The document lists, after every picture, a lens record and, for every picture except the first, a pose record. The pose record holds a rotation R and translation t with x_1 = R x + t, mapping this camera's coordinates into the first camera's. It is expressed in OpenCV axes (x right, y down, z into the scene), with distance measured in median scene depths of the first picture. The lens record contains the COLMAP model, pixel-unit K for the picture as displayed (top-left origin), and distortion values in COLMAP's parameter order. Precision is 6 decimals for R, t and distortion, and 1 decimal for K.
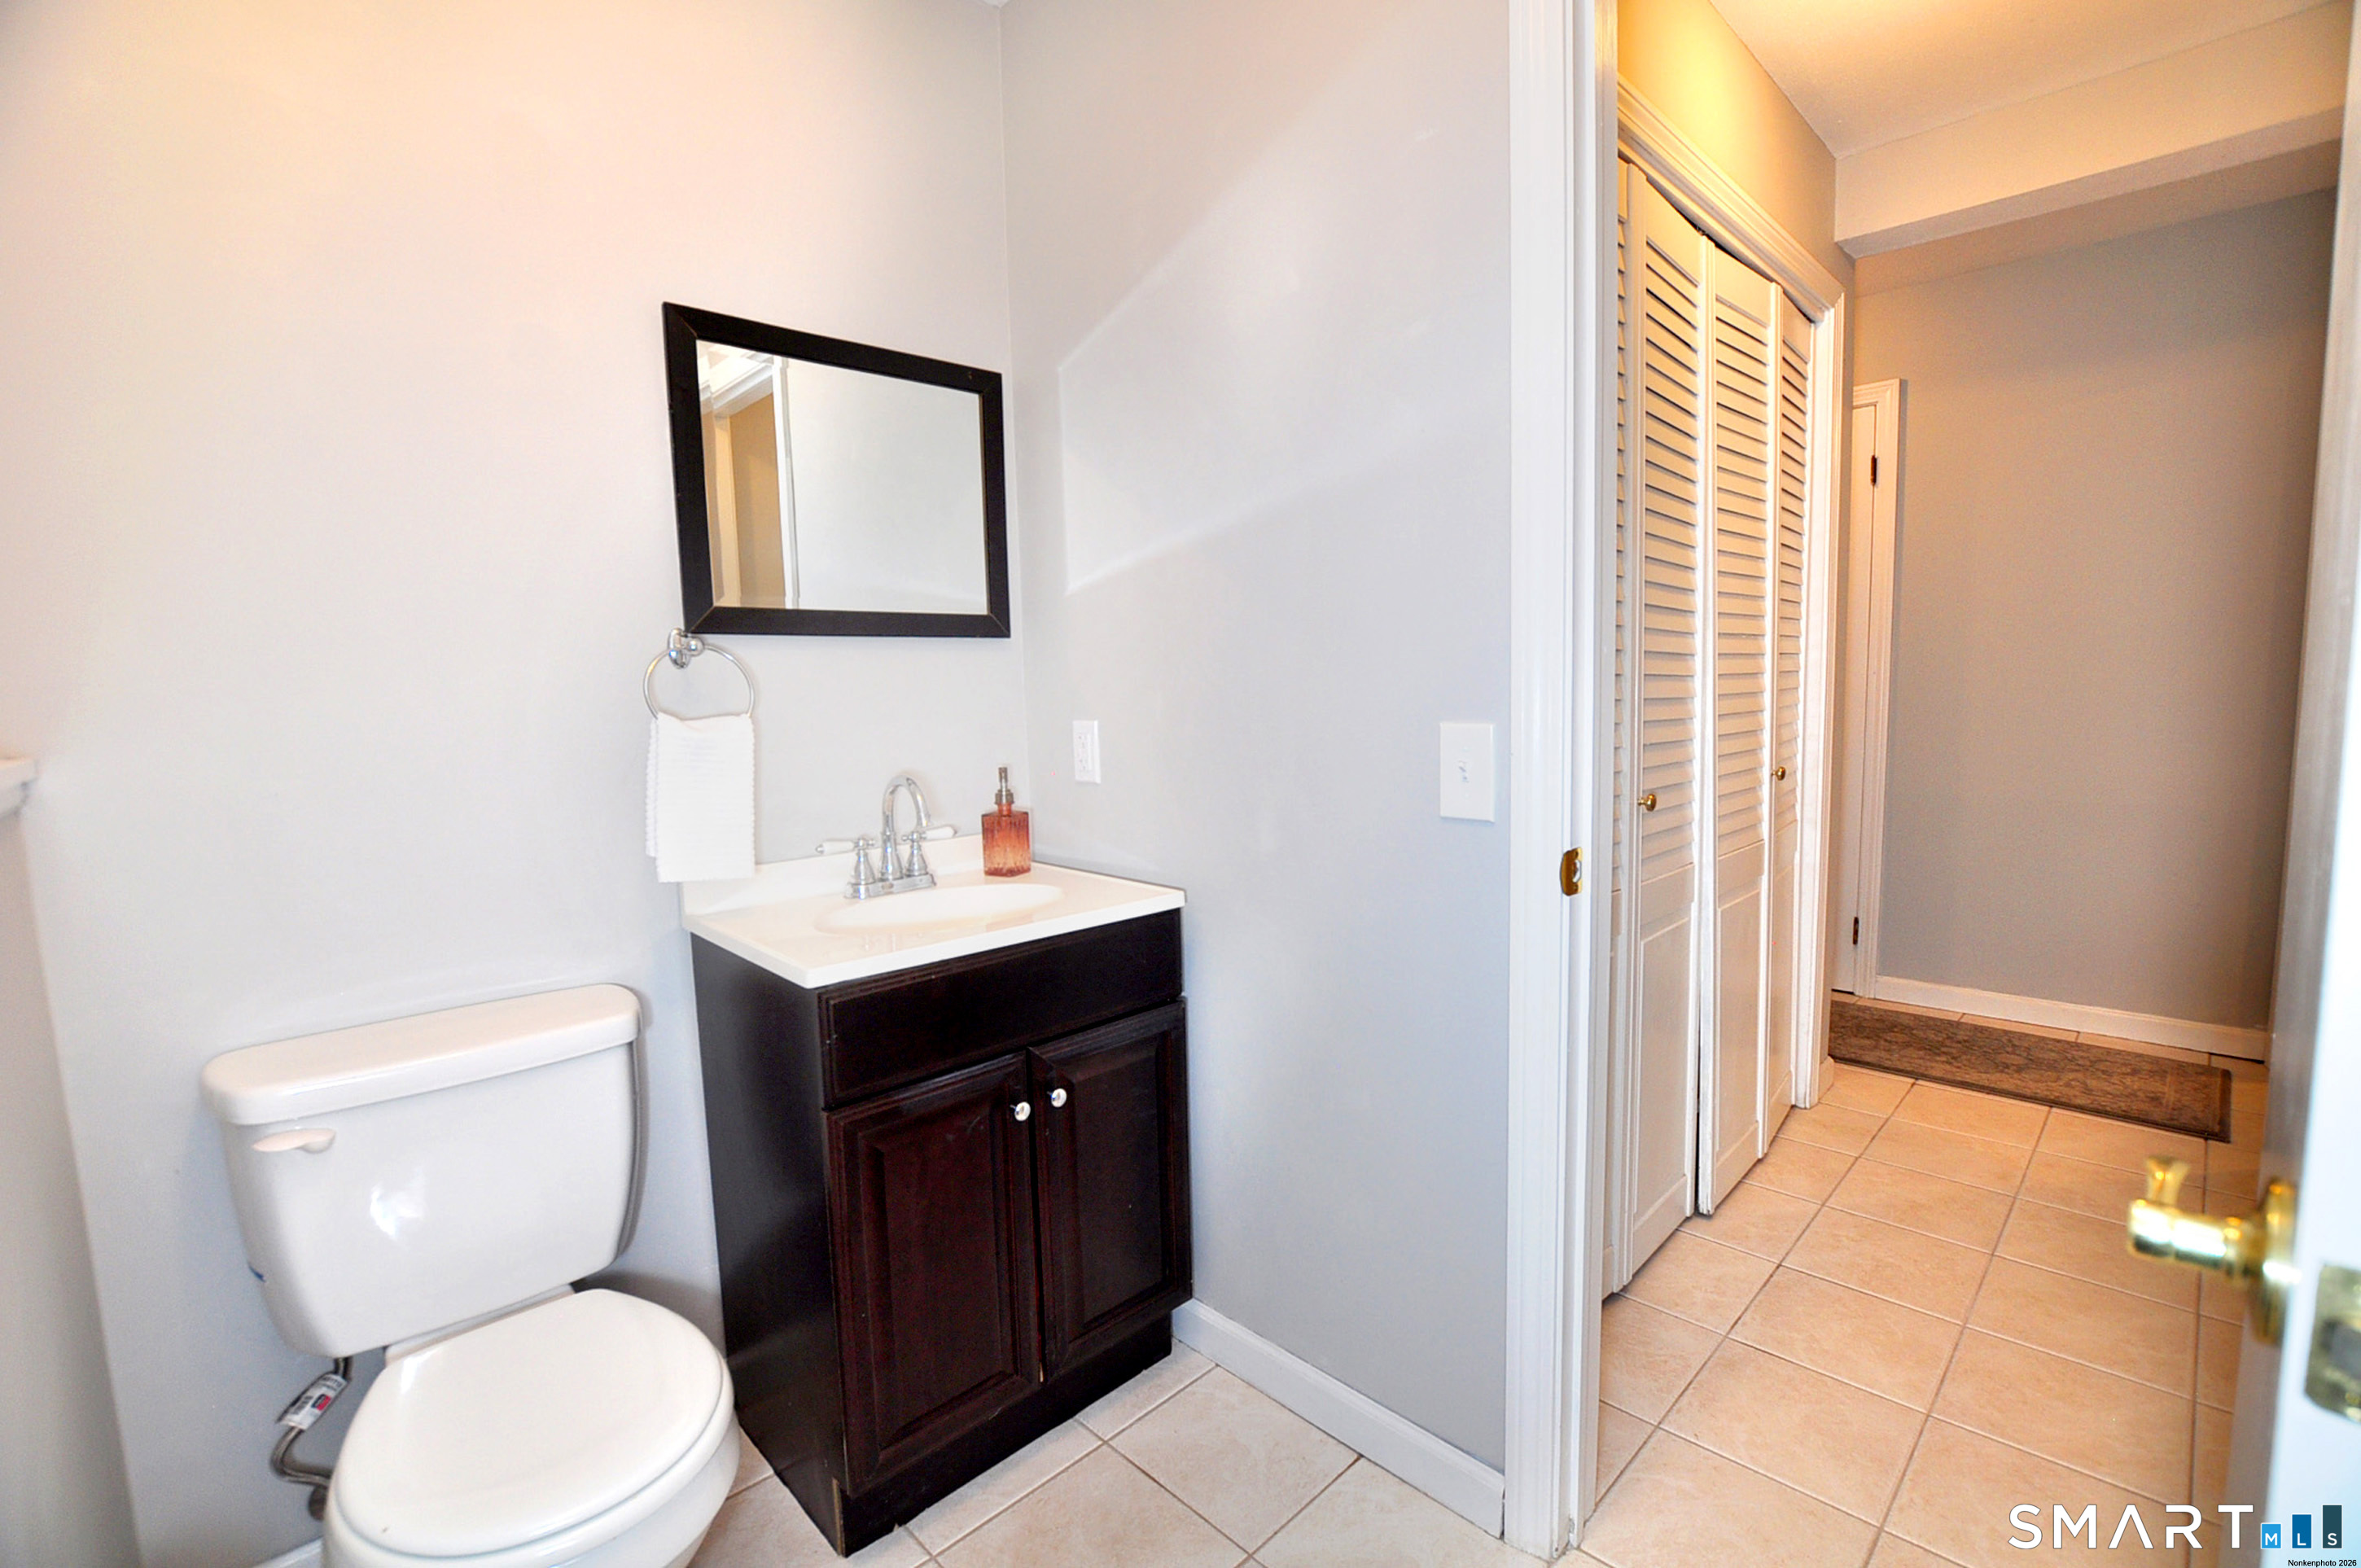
lens RADIAL K [[1067.8, 0, 1177.0], [0, 1067.8, 852.1], [0, 0, 1]] dist [-0.012703, -0.000375]
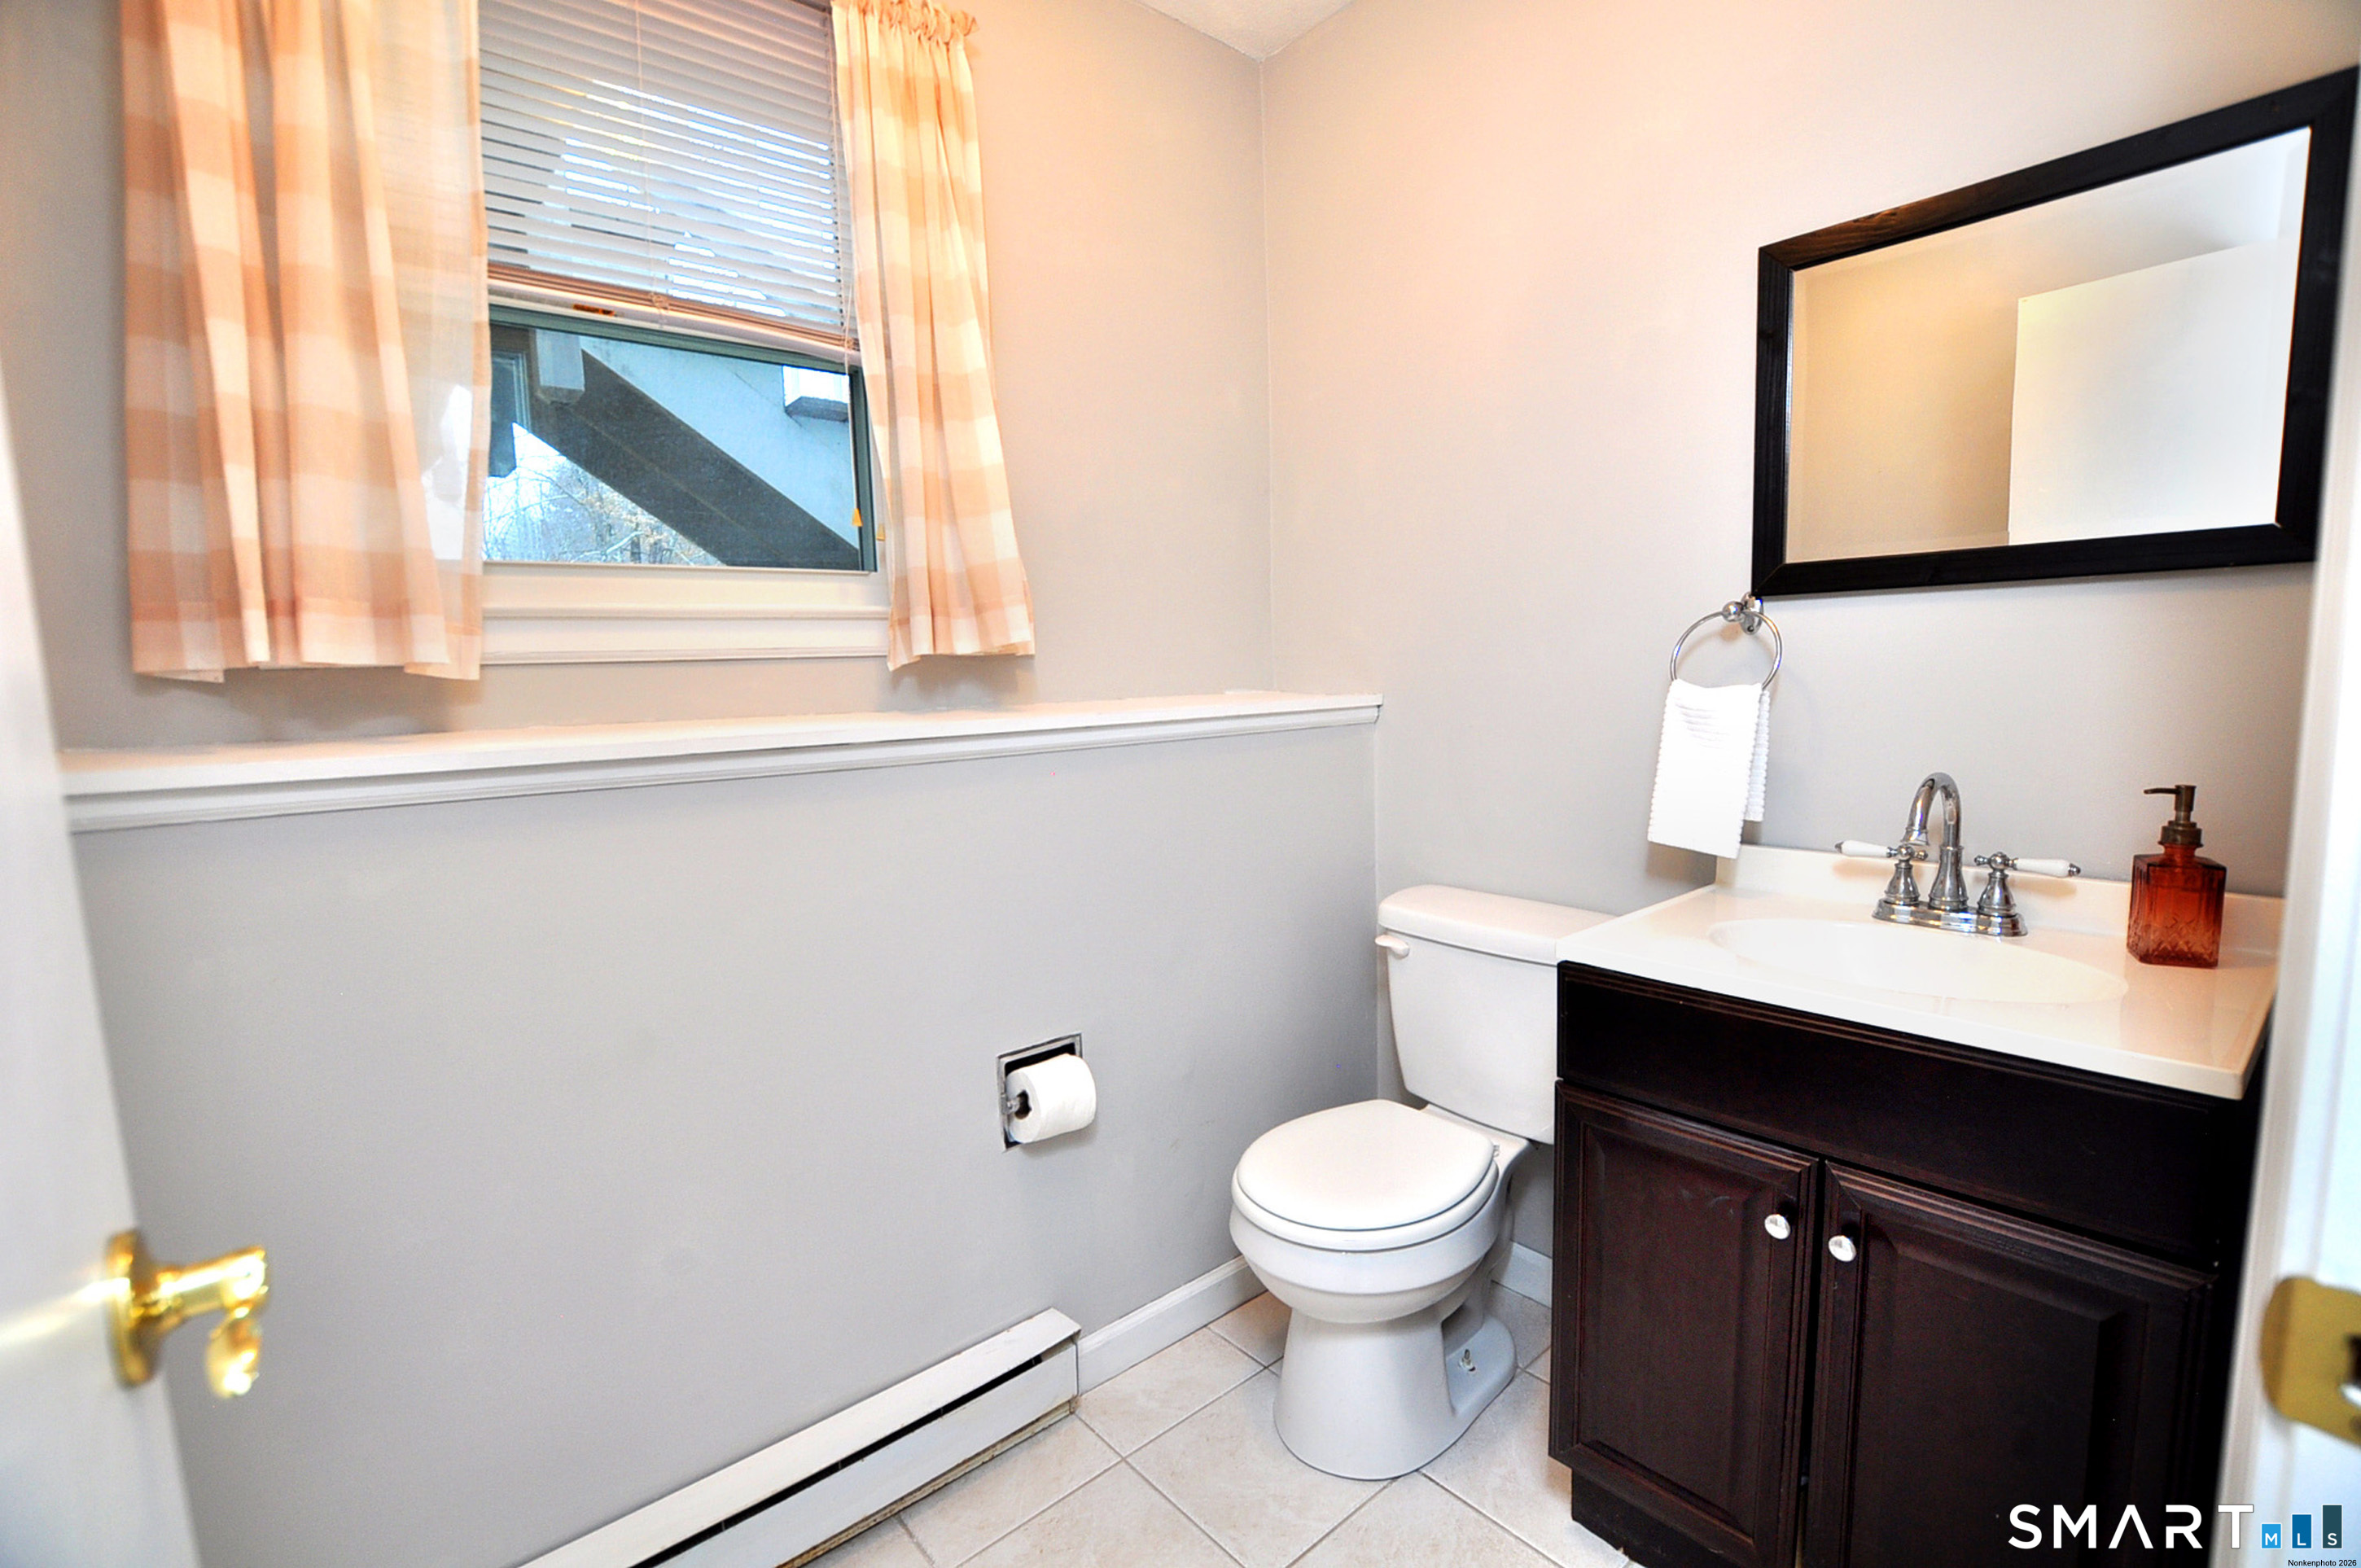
lens RADIAL K [[1024.5, 0, 1187.9], [0, 1024.5, 842.0], [0, 0, 1]] dist [-0.022410, 0.000551]
pose [[-0.052574, 0.196282, -0.979137, 0.501160], [-0.125861, 0.971372, 0.201484, -0.107973], [0.990654, 0.133828, -0.026364, 0.544101]]
